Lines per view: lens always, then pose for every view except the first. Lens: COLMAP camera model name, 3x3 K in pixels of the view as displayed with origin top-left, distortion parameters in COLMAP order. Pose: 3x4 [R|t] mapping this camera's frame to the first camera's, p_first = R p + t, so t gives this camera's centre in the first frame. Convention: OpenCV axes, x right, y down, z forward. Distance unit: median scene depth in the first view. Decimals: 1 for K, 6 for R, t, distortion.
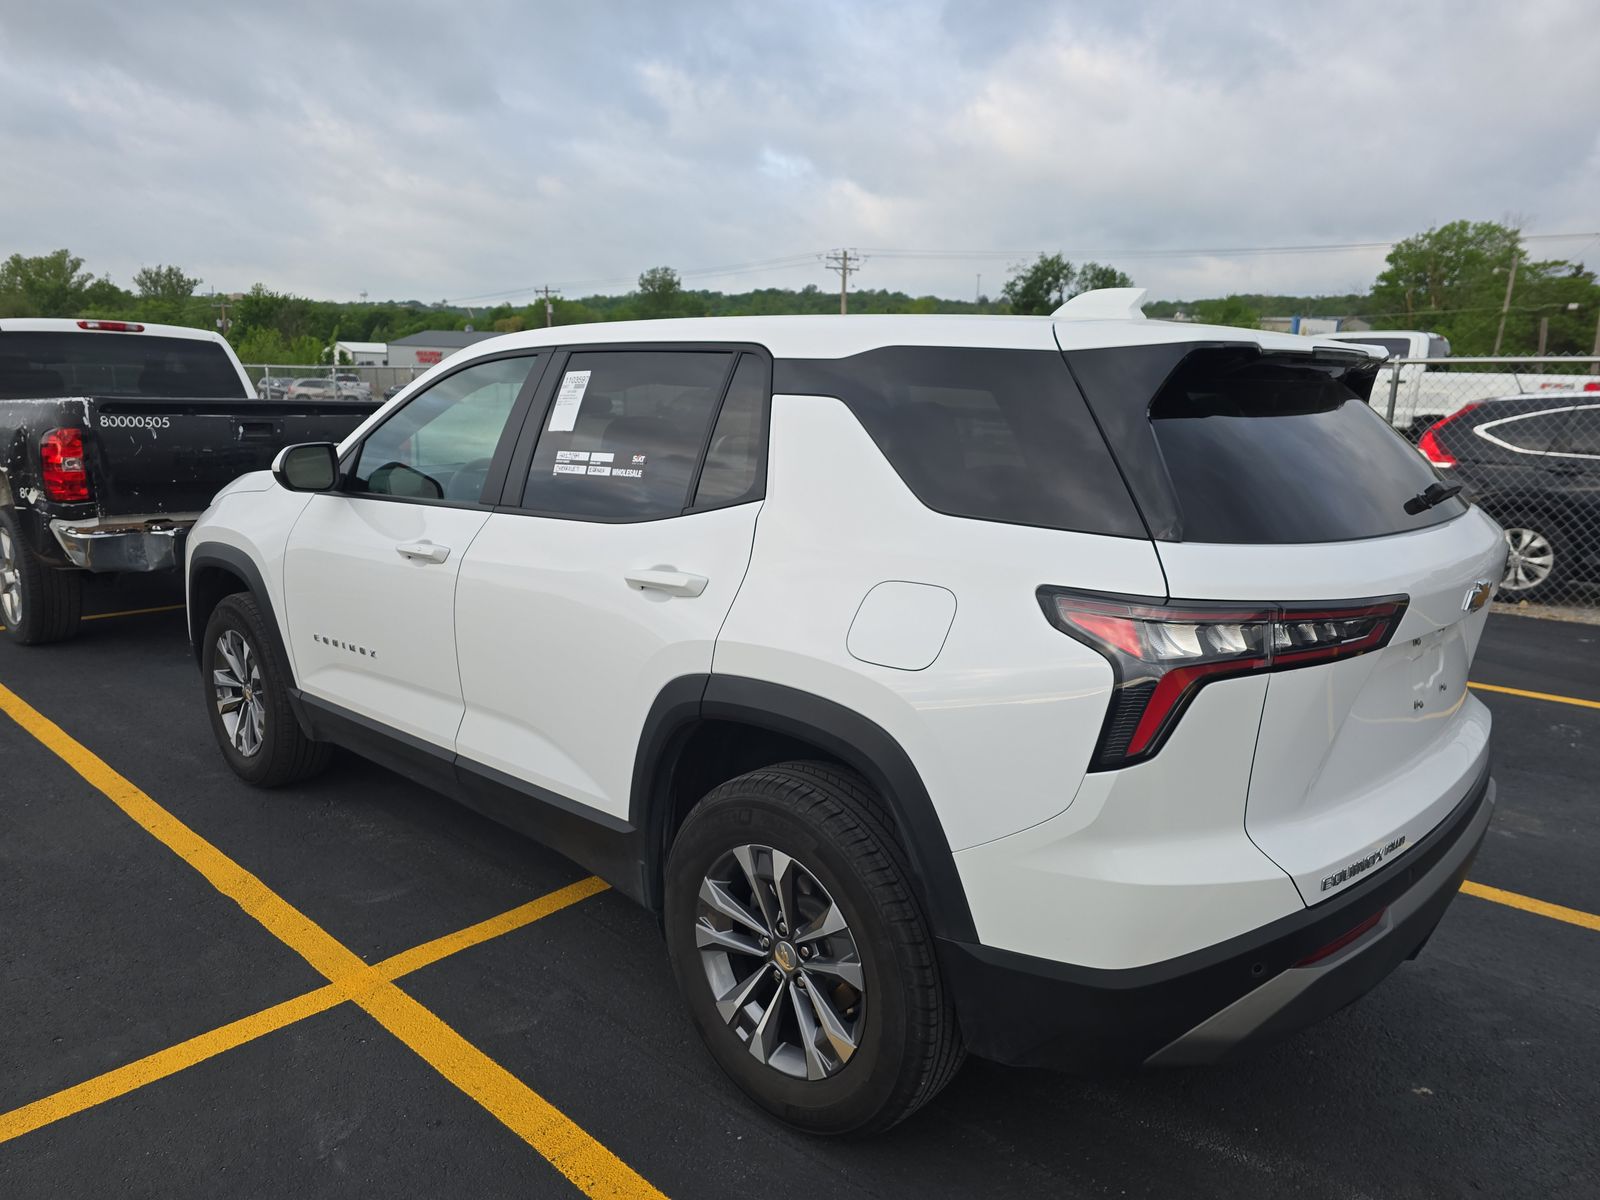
lens RADIAL K [[1062.7, 0, 800.0], [0, 1062.7, 600.0], [0, 0, 1]] dist [-0.002156, -0.002081]
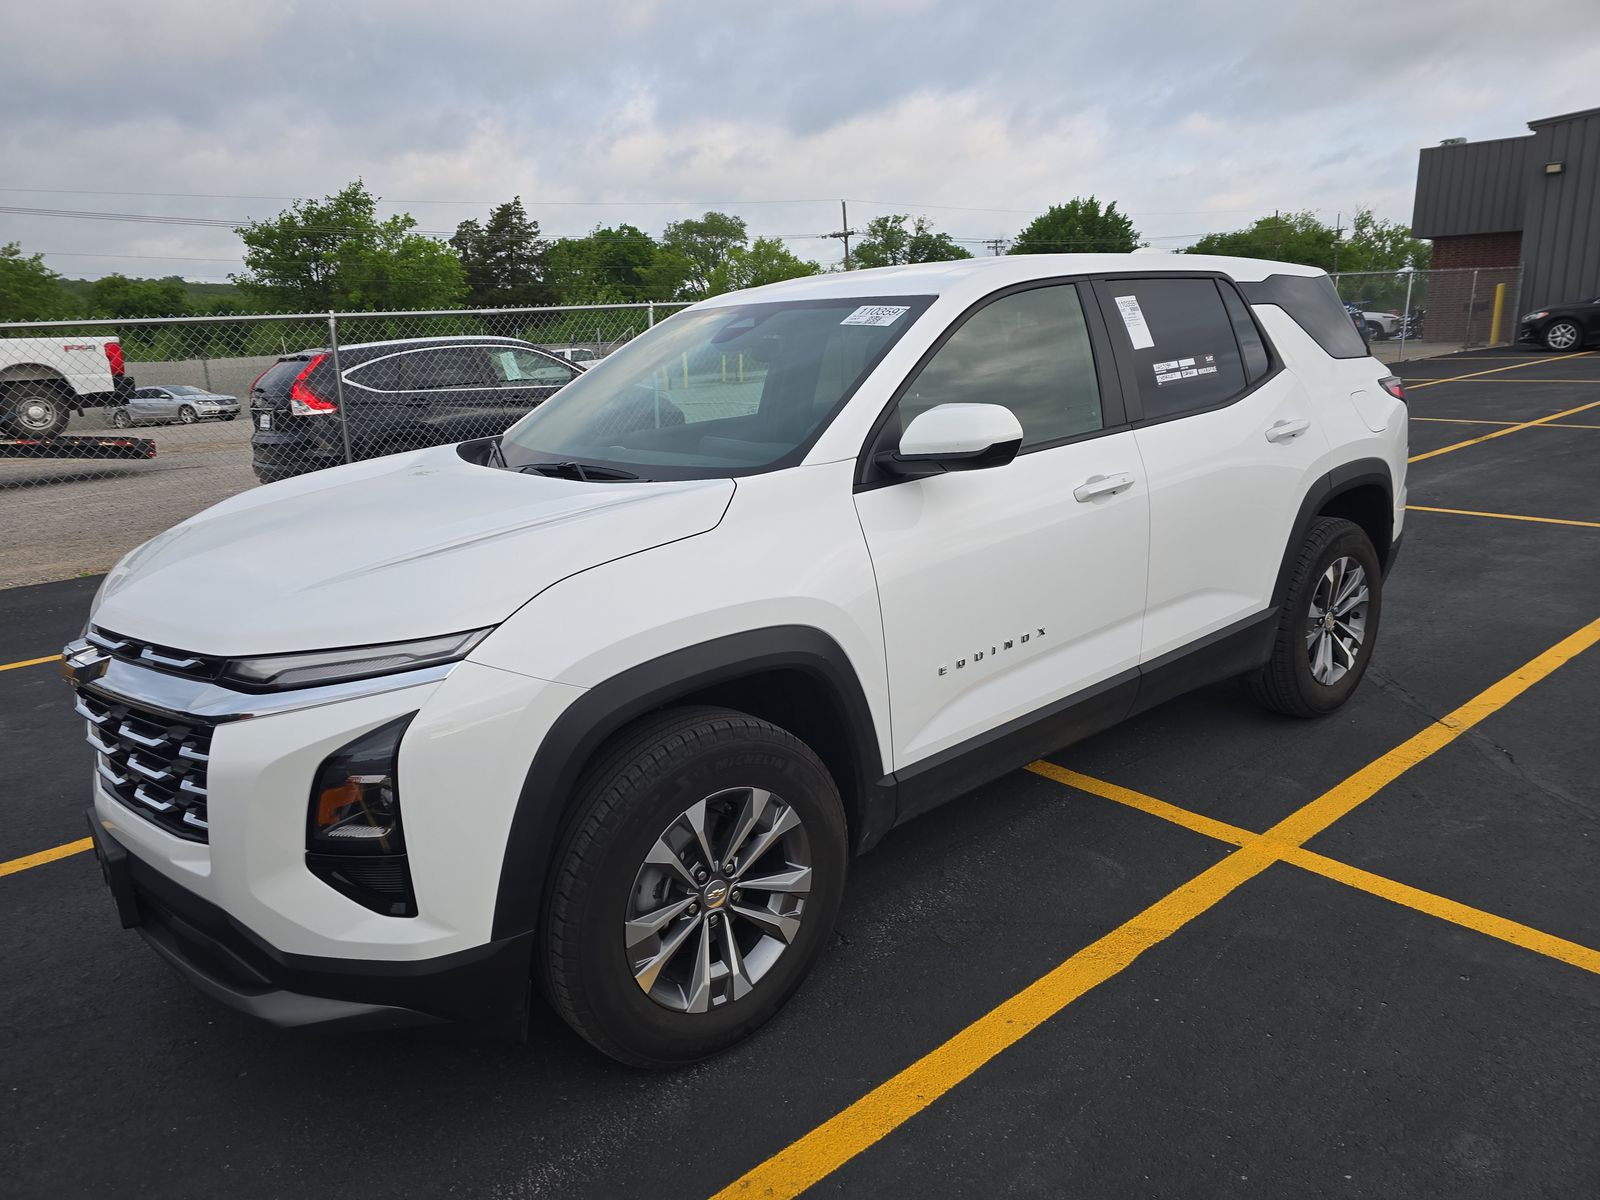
lens RADIAL K [[1089.1, 0, 800.0], [0, 1089.1, 600.0], [0, 0, 1]] dist [0.033221, 0.000577]
pose [[0.130281, -0.264480, 0.955551, -1.498084], [0.249392, 0.941519, 0.226594, -0.265433], [-0.959599, 0.208786, 0.188621, 1.193158]]
